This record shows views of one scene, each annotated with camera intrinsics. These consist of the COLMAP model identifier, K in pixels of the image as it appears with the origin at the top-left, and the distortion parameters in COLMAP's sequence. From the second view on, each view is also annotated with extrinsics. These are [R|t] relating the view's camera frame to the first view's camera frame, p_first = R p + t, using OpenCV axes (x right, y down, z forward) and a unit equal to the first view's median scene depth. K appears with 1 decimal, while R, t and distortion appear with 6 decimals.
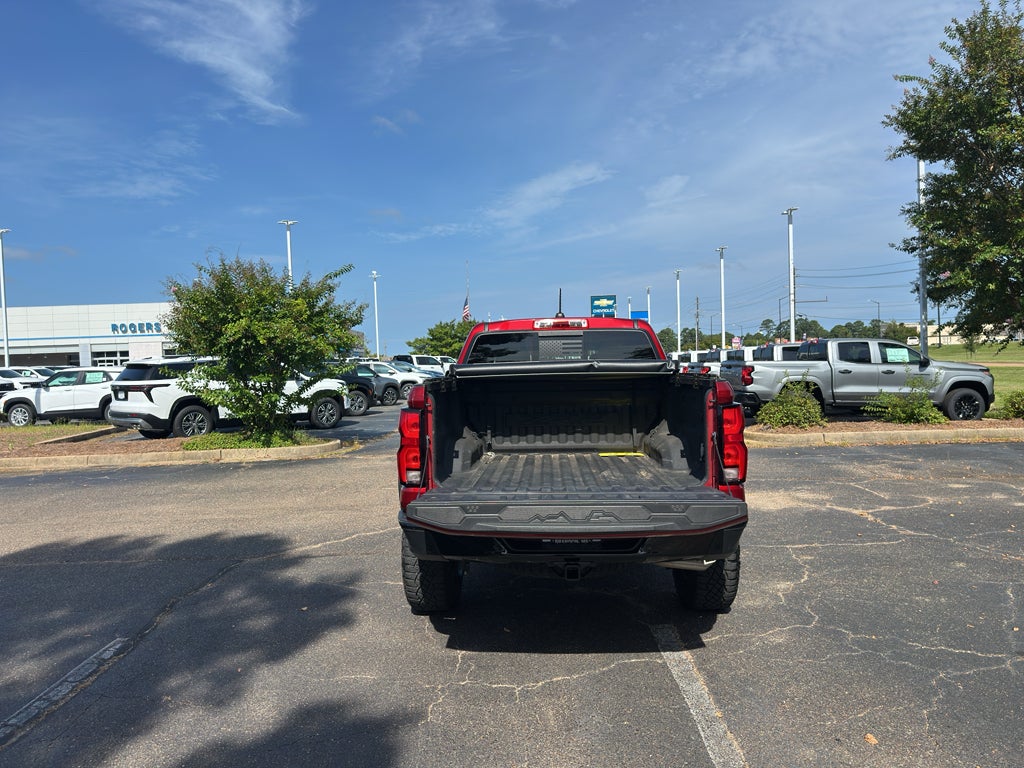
lens RADIAL K [[718.9, 0, 526.8], [0, 718.9, 385.5], [0, 0, 1]] dist [0.080496, -0.102537]
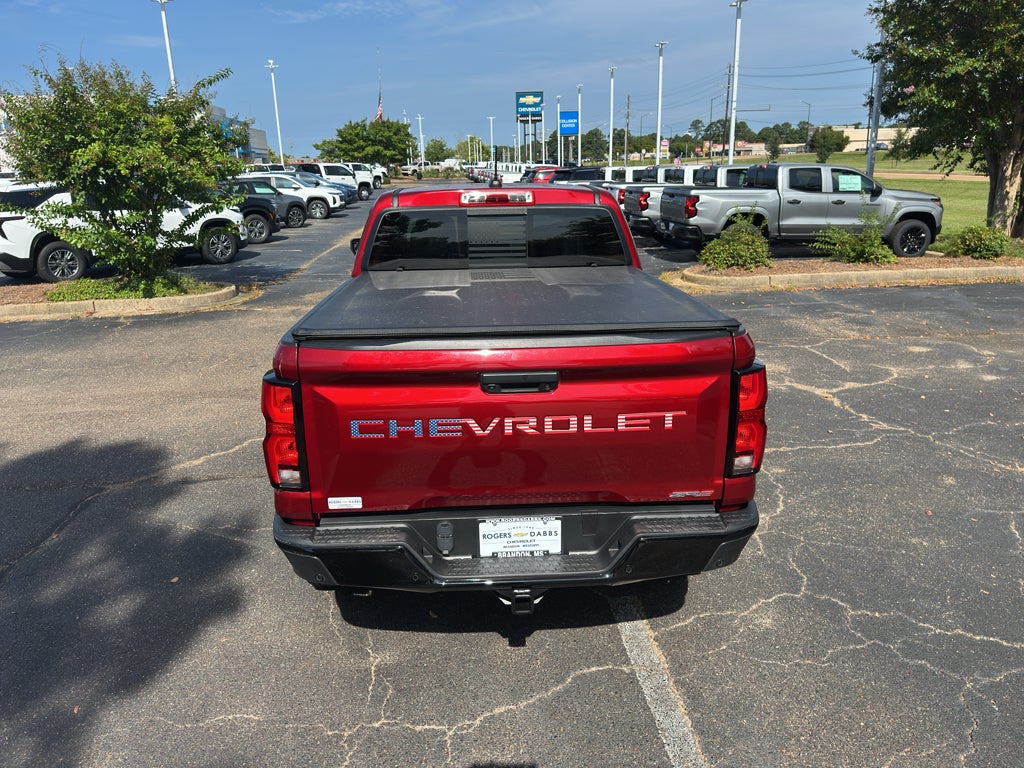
lens RADIAL K [[723.6, 0, 512.0], [0, 723.6, 384.0], [0, 0, 1]] dist [0.042462, -0.054552]
pose [[0.996263, -0.019762, 0.084083, -0.001098], [-0.002594, 0.966190, 0.257817, -0.039369], [-0.086335, -0.257071, 0.962528, 0.098224]]
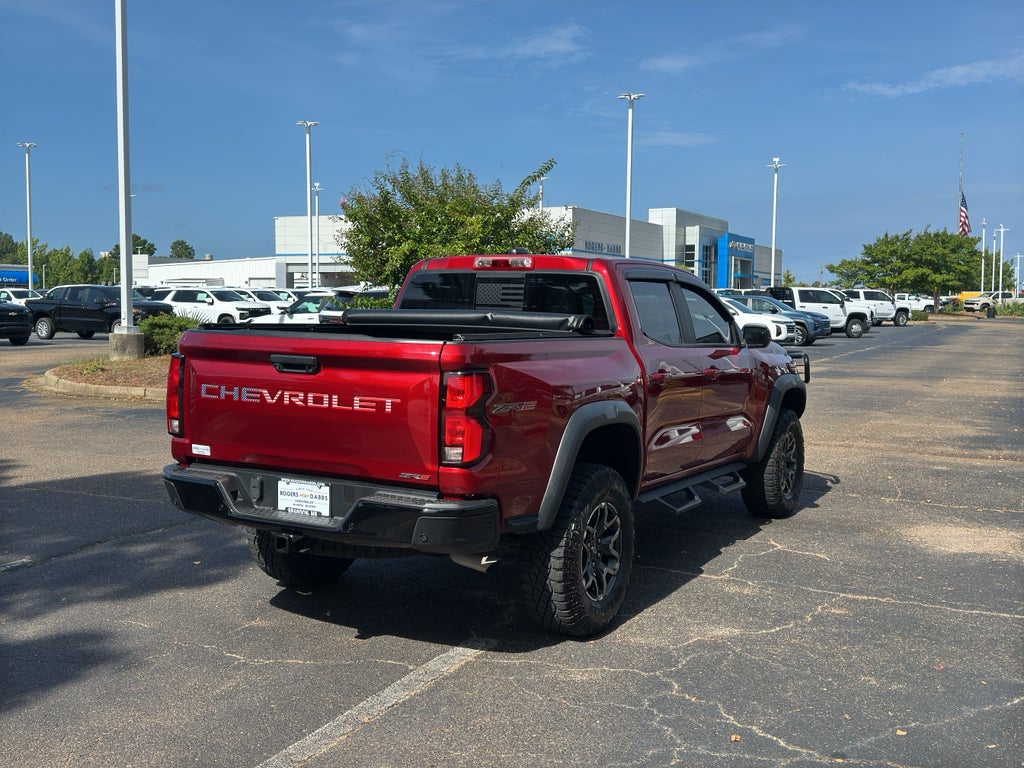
lens RADIAL K [[1072.9, 0, 510.0], [0, 1072.9, 367.4], [0, 0, 1]] dist [0.150118, -0.235754]
pose [[0.884744, 0.064965, -0.461527, 0.258607], [-0.048348, 0.997688, 0.047752, -0.011630], [0.463562, -0.019934, 0.885840, -0.020064]]
